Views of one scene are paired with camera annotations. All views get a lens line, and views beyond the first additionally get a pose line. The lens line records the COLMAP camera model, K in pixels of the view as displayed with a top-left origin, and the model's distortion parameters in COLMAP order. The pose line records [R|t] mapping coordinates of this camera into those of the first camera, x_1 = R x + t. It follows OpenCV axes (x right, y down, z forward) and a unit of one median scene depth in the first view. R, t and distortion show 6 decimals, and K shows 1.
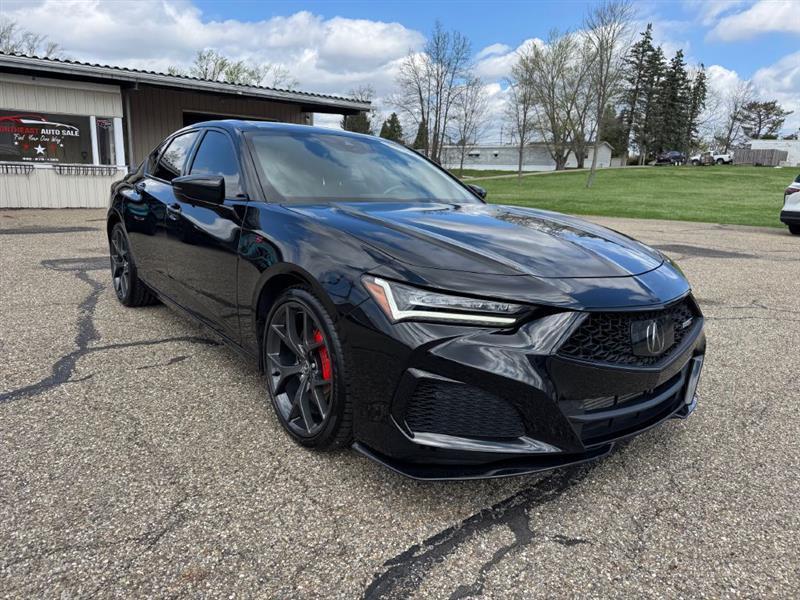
lens RADIAL K [[564.0, 0, 399.2], [0, 564.0, 300.4], [0, 0, 1]] dist [0.030457, -0.036936]
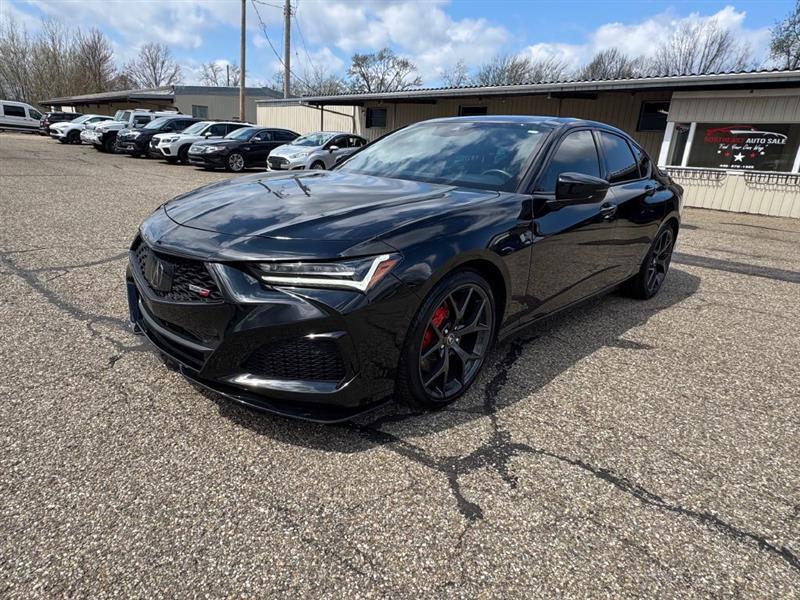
lens RADIAL K [[485.2, 0, 368.4], [0, 485.2, 298.3], [0, 0, 1]] dist [-0.008565, 0.005646]
pose [[0.093495, 0.265398, -0.959595, 0.173537], [-0.260710, 0.936712, 0.233668, -0.028014], [0.960879, 0.228329, 0.156770, 0.149143]]
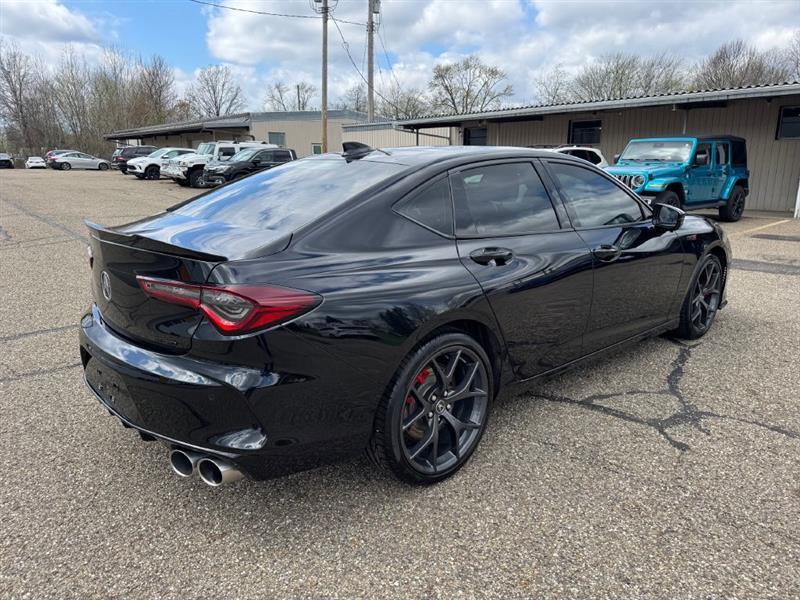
lens RADIAL K [[564.0, 0, 406.0], [0, 564.0, 302.6], [0, 0, 1]] dist [0.030457, -0.036936]
pose [[0.017942, 0.199642, -0.979705, 0.239341], [-0.219842, 0.956670, 0.190922, -0.023693], [0.975370, 0.211955, 0.061054, 0.101110]]
